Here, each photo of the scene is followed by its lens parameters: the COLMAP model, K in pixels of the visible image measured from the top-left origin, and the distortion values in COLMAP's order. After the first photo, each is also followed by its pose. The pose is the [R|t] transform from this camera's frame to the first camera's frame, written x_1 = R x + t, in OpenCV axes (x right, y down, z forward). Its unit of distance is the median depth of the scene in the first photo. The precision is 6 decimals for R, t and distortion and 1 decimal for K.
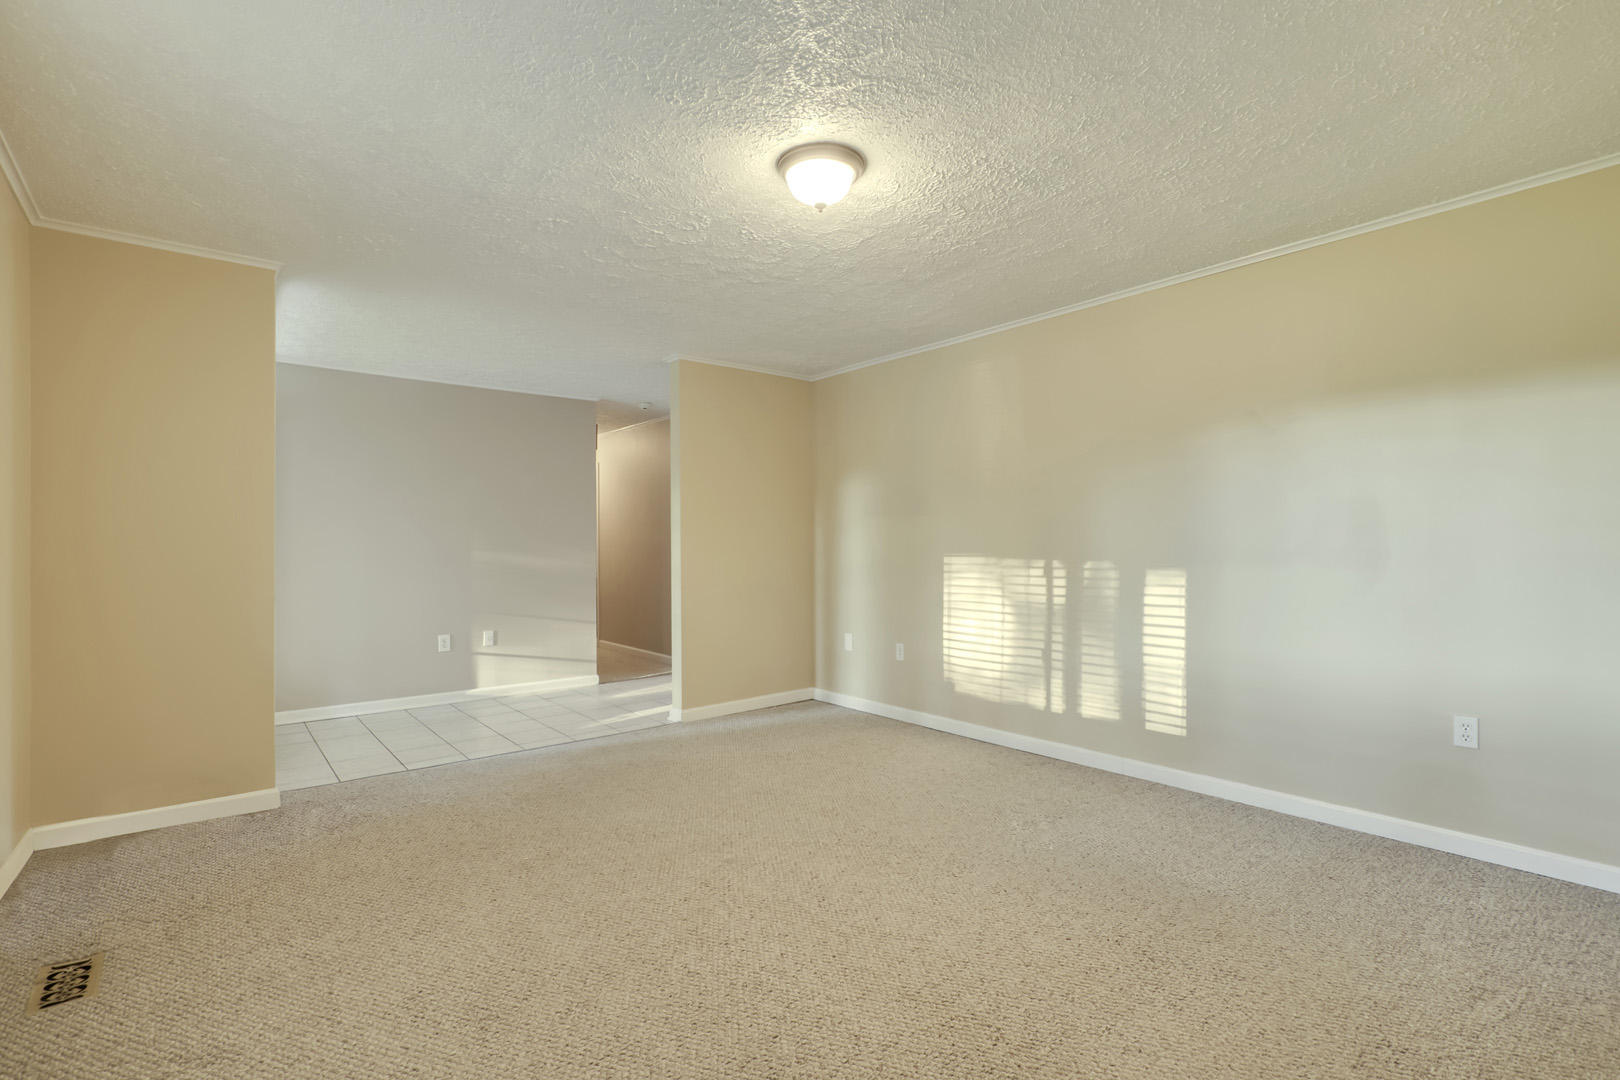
lens RADIAL K [[753.3, 0, 806.6], [0, 753.3, 539.9], [0, 0, 1]] dist [-0.016632, 0.007449]
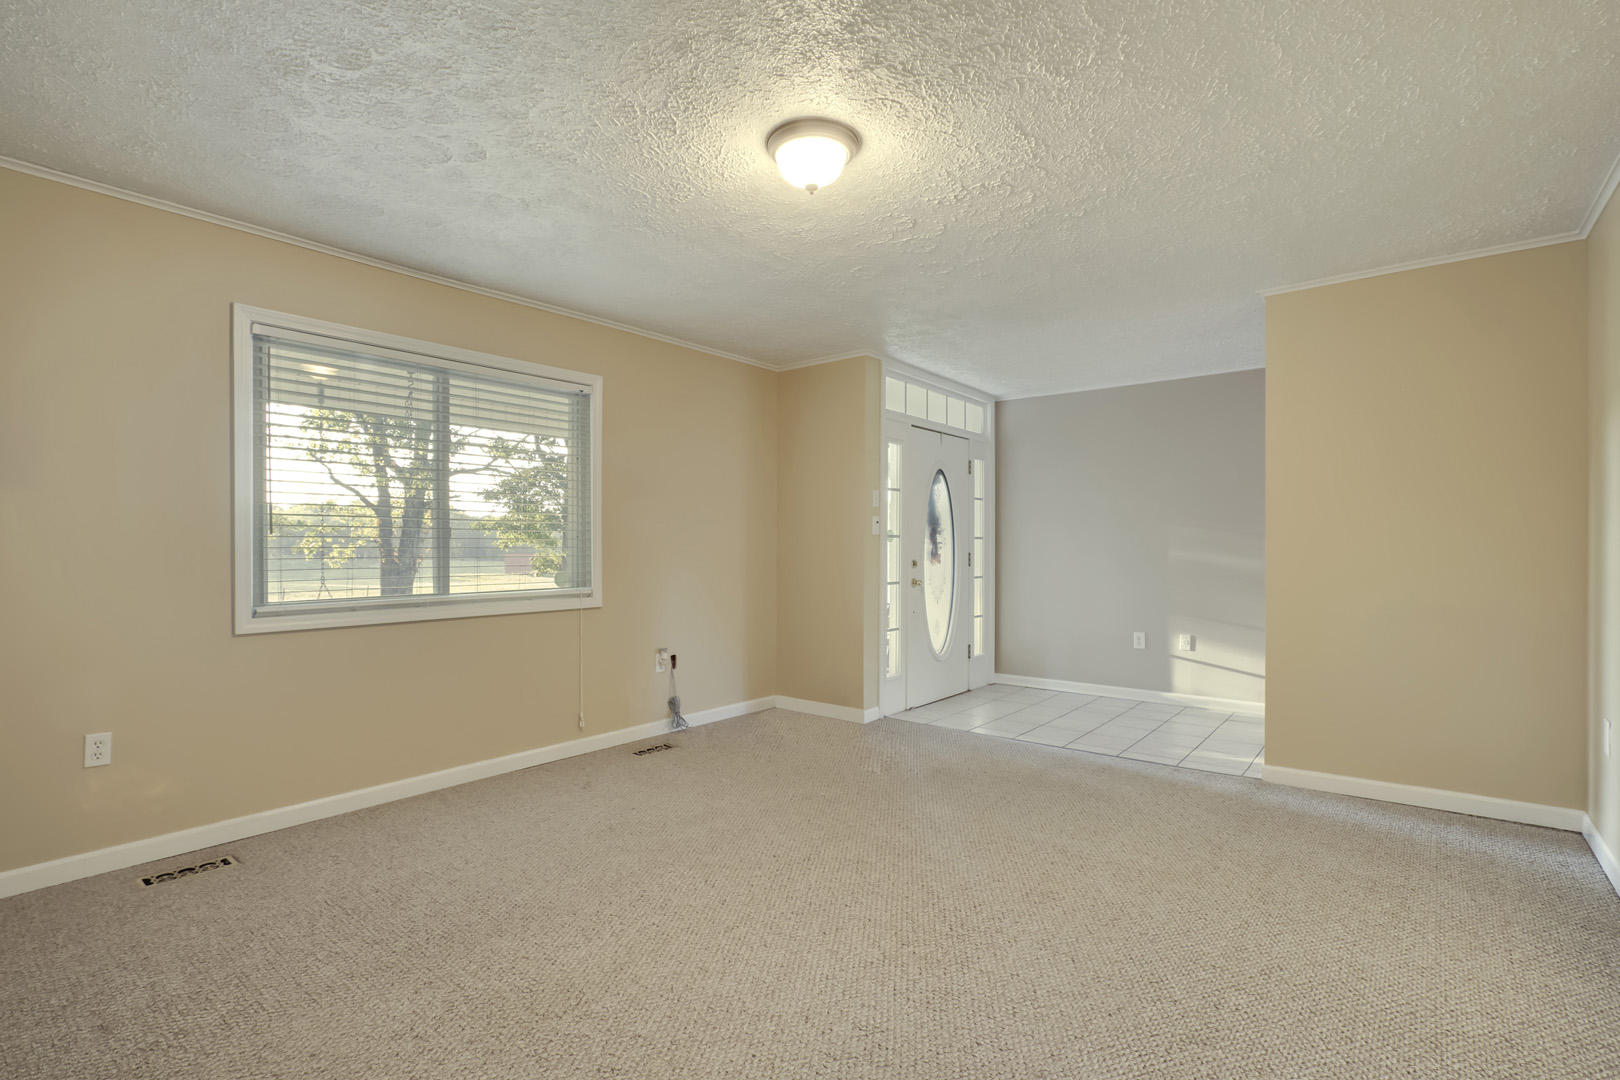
lens RADIAL K [[753.3, 0, 804.7], [0, 753.3, 542.5], [0, 0, 1]] dist [-0.016632, 0.007449]
pose [[0.190959, 0.002526, -0.981595, 0.566509], [0.006005, 0.999975, 0.003742, -0.001406], [0.981580, -0.006609, 0.190939, 0.483087]]
